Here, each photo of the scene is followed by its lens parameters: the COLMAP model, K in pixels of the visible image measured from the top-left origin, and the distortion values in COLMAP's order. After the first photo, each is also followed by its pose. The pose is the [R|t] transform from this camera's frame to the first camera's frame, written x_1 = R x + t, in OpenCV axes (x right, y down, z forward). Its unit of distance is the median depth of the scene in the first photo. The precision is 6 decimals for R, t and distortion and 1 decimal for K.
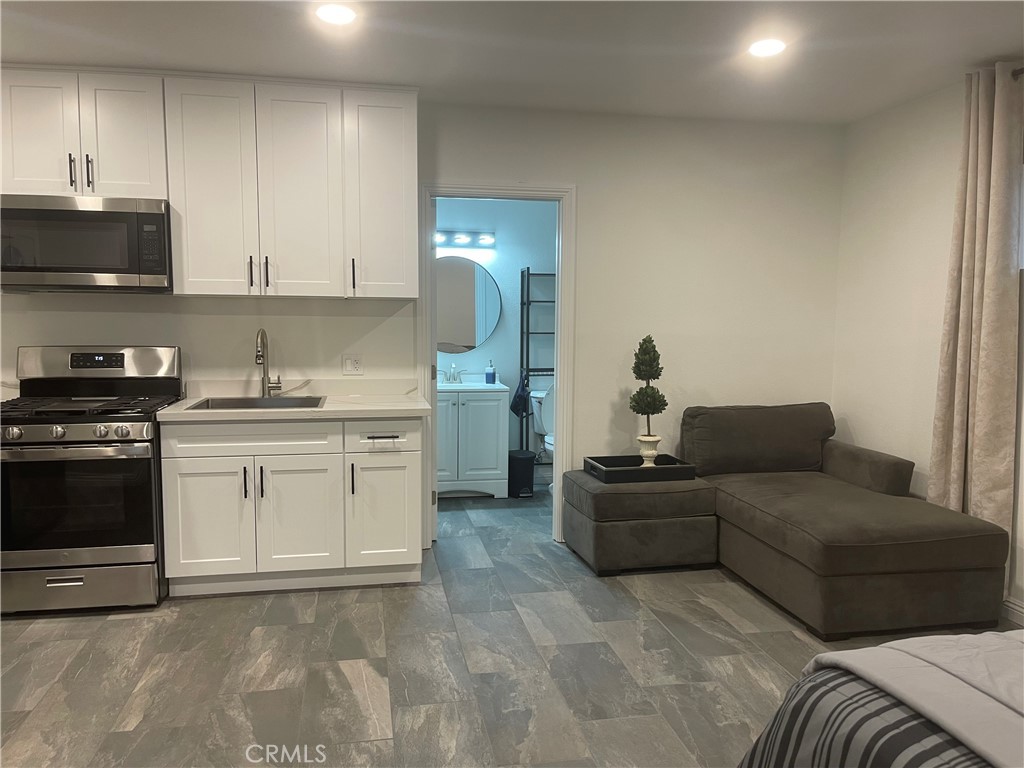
lens RADIAL K [[774.6, 0, 509.4], [0, 774.6, 388.4], [0, 0, 1]] dist [0.058005, -0.073203]
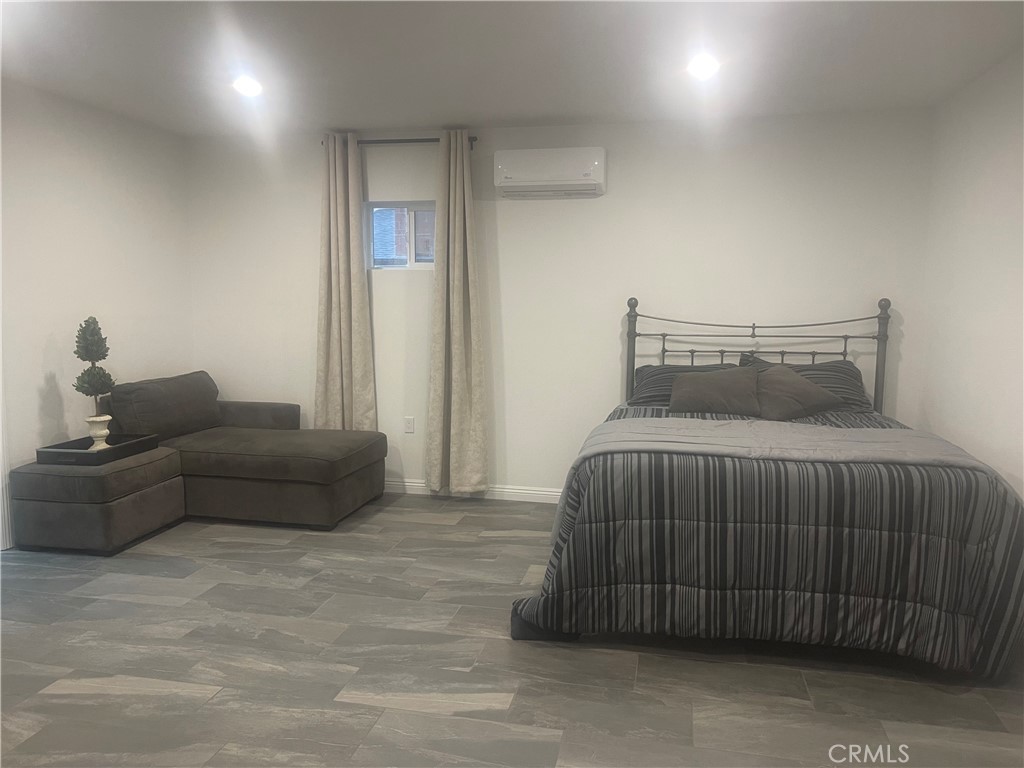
lens RADIAL K [[774.6, 0, 510.4], [0, 774.6, 387.3], [0, 0, 1]] dist [0.058005, -0.073203]
pose [[0.386555, -0.102200, 0.916586, -0.654424], [0.080185, 0.993802, 0.076993, -0.013736], [-0.918774, 0.043735, 0.392354, 0.127205]]
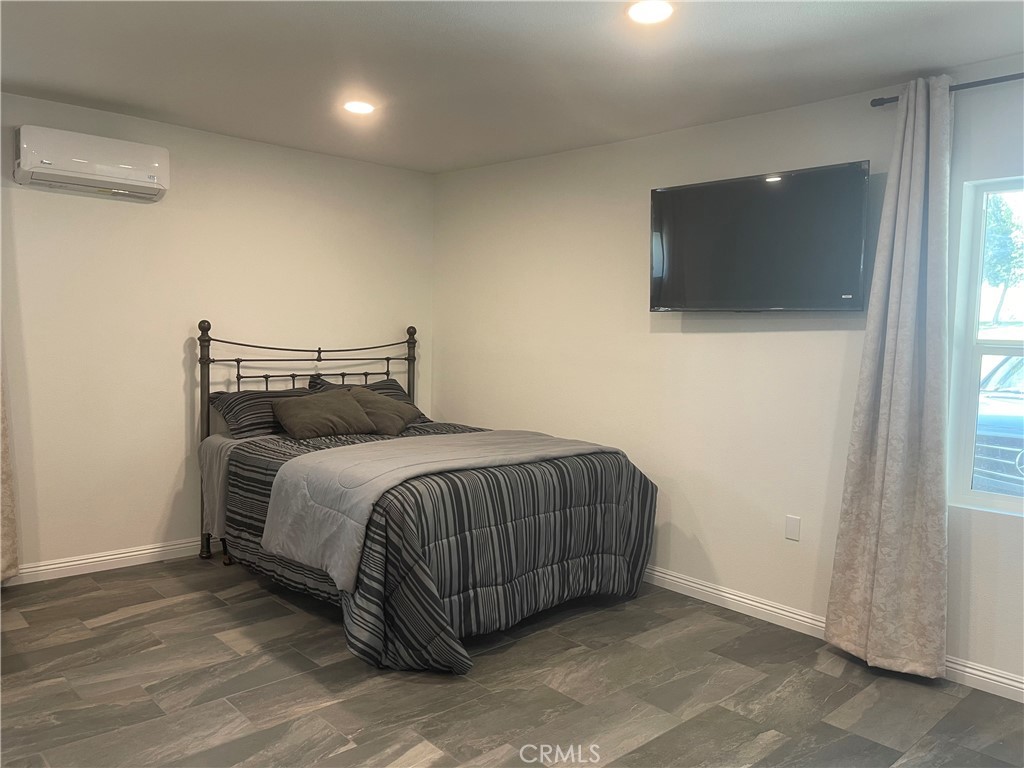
lens RADIAL K [[774.6, 0, 509.8], [0, 774.6, 386.0], [0, 0, 1]] dist [0.058005, -0.073203]
pose [[-0.533028, -0.080101, 0.842298, -0.622165], [0.049368, 0.990868, 0.125471, -0.075406], [-0.844656, 0.108462, -0.524206, 0.704881]]
